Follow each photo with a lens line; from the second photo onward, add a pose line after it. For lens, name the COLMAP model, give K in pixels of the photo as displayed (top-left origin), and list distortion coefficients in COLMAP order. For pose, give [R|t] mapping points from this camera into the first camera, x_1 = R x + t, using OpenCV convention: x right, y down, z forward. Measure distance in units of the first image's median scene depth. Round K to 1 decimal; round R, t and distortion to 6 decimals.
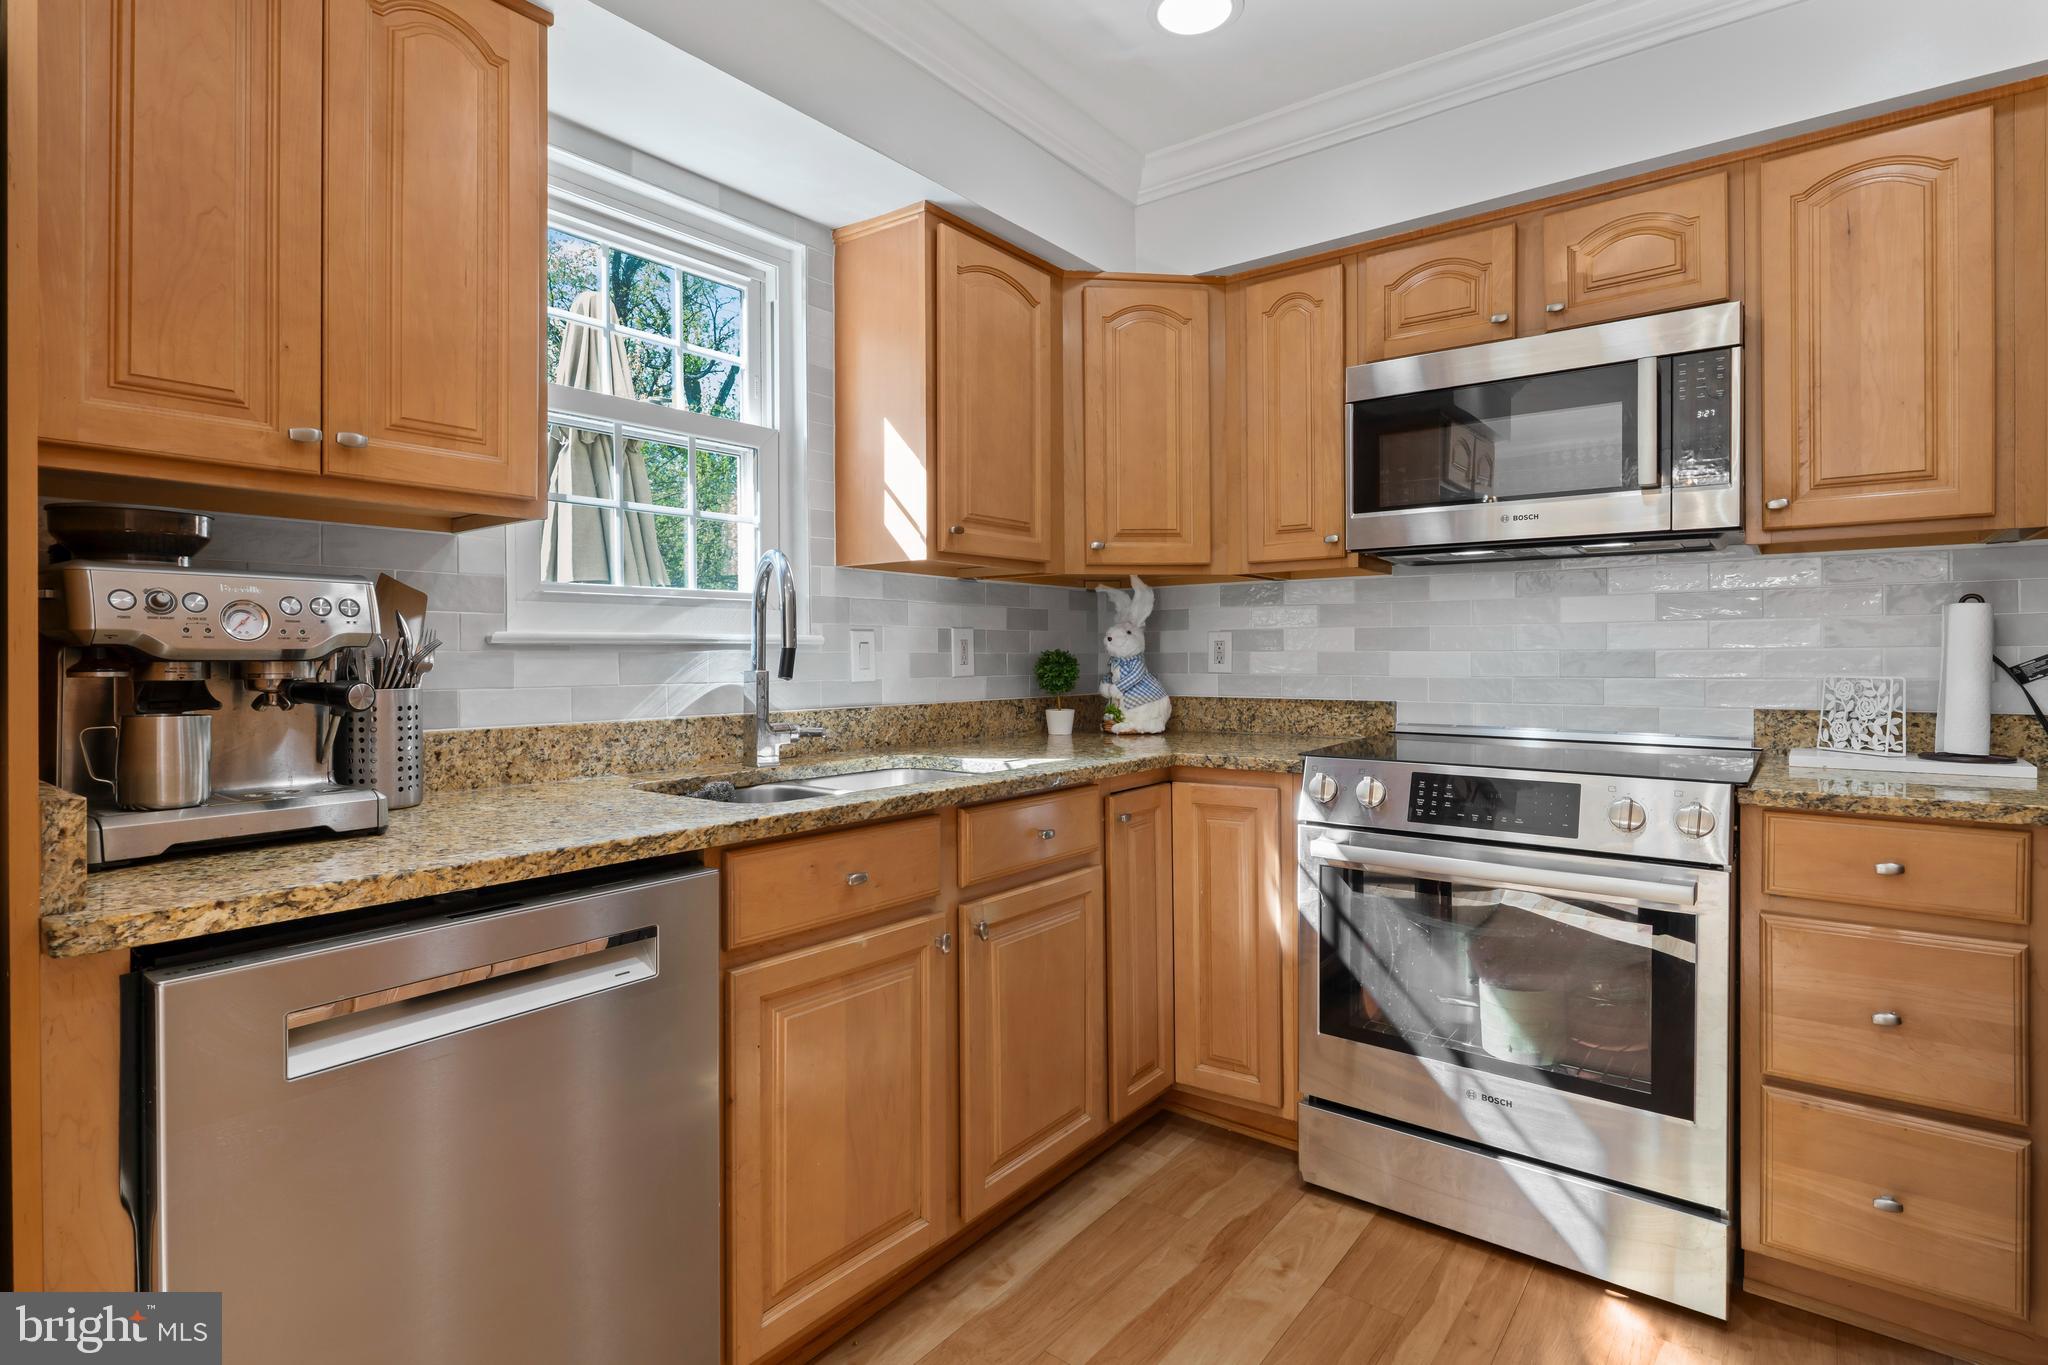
lens RADIAL K [[1023.1, 0, 1025.9], [0, 1023.1, 668.2], [0, 0, 1]] dist [0.016831, -0.001770]
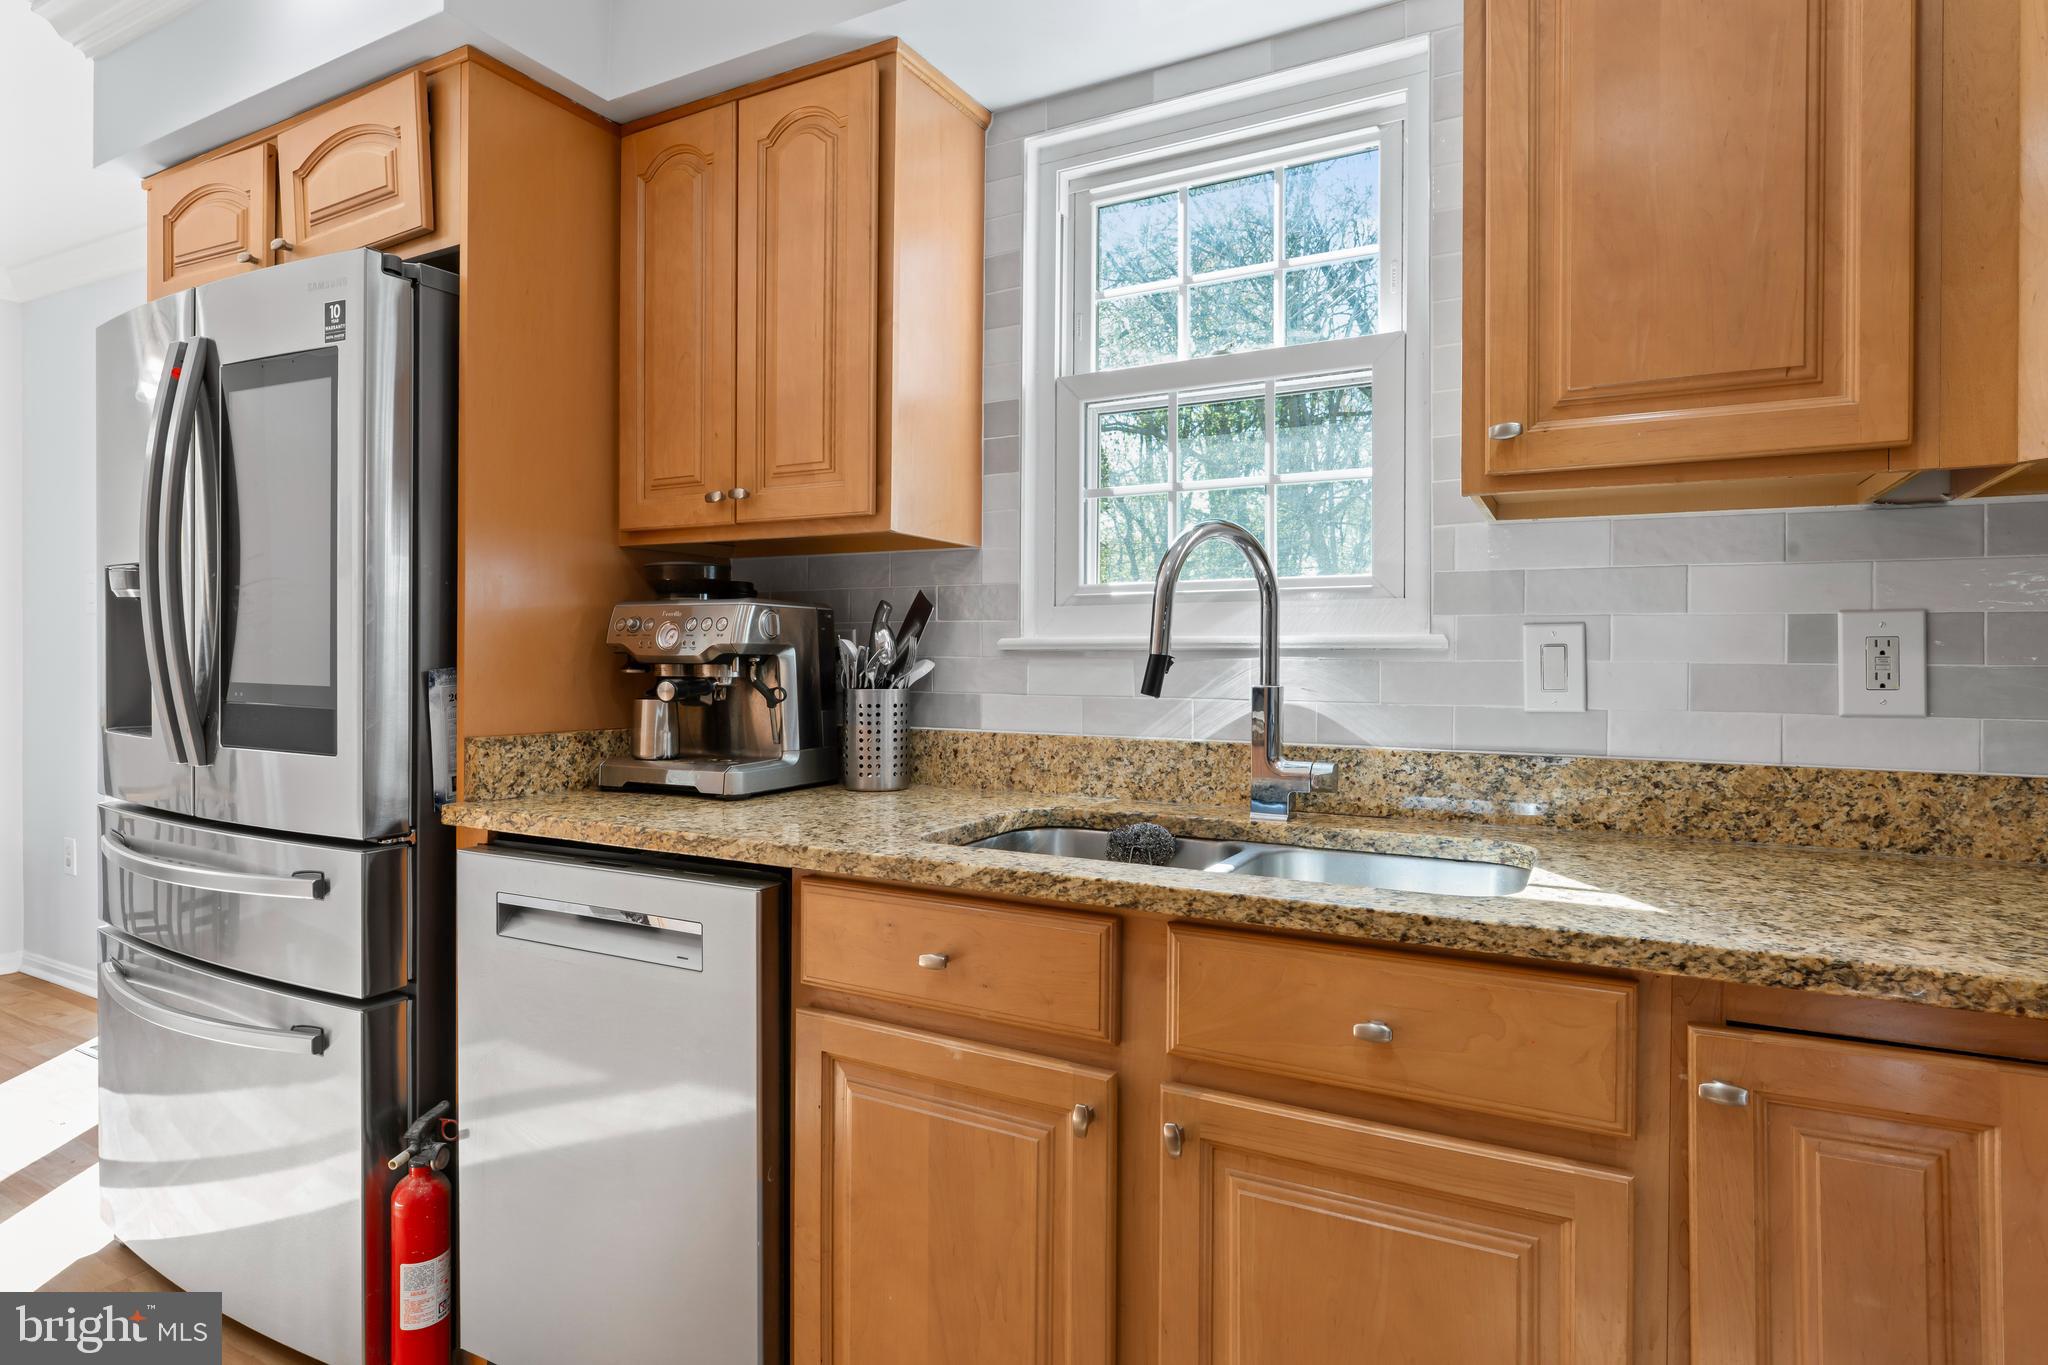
lens RADIAL K [[1150.0, 0, 1025.4], [0, 1150.0, 663.5], [0, 0, 1]] dist [0.002239, -0.000028]
pose [[0.150737, 0.009153, -0.988532, 0.566907], [-0.018221, 0.999813, 0.006478, -0.016803], [0.988406, 0.017036, 0.150876, 0.779586]]
